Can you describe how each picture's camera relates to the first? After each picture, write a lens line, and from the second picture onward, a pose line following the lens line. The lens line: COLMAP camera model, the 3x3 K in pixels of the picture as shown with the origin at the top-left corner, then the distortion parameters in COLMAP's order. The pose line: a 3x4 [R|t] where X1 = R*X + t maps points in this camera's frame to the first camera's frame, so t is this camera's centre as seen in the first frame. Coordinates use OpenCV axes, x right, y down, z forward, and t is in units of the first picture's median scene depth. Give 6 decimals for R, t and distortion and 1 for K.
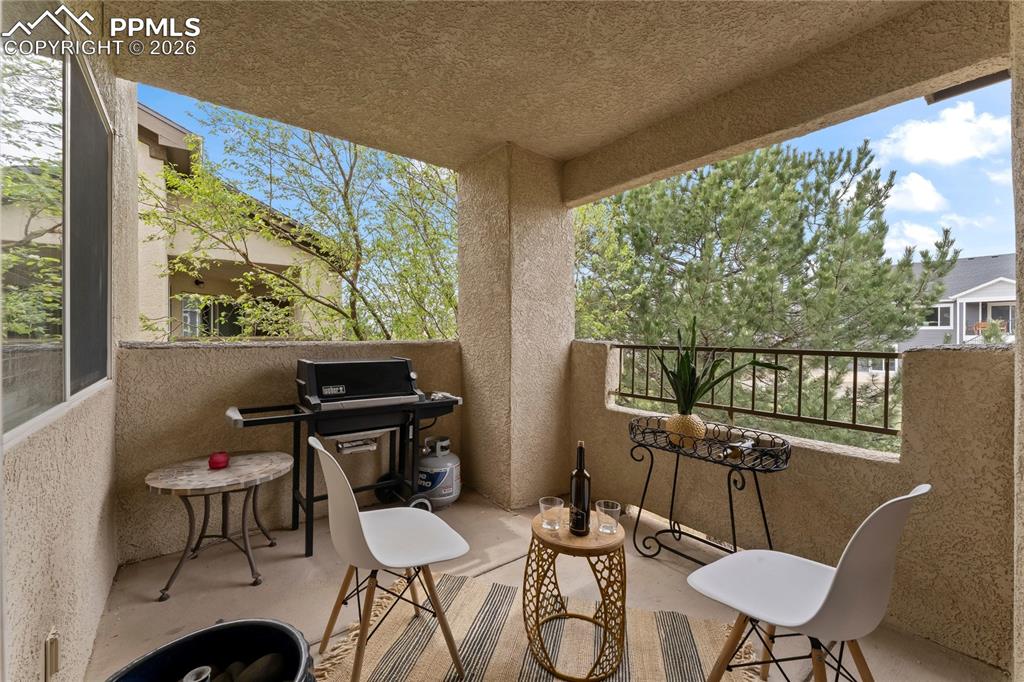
lens RADIAL K [[407.7, 0, 507.5], [0, 407.7, 336.4], [0, 0, 1]] dist [-0.007662, -0.000328]
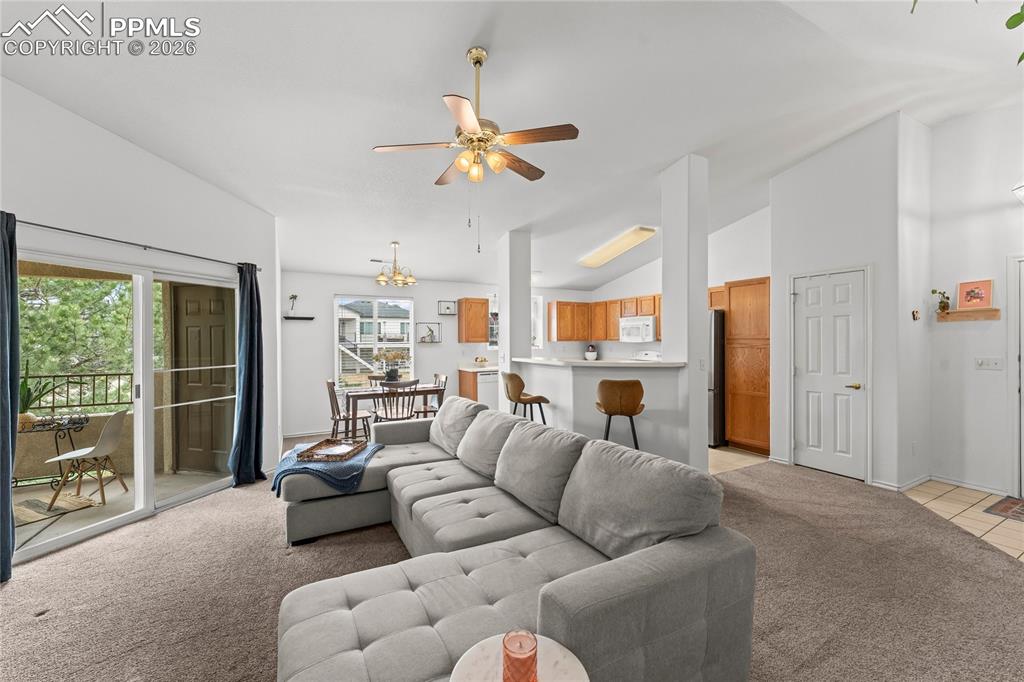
lens RADIAL K [[407.7, 0, 508.0], [0, 407.7, 343.5], [0, 0, 1]] dist [-0.007662, -0.000328]
pose [[0.167631, -0.011802, 0.985779, -0.604966], [0.011583, 0.999883, 0.010001, -0.073134], [-0.985782, 0.009742, 0.167748, -0.904751]]
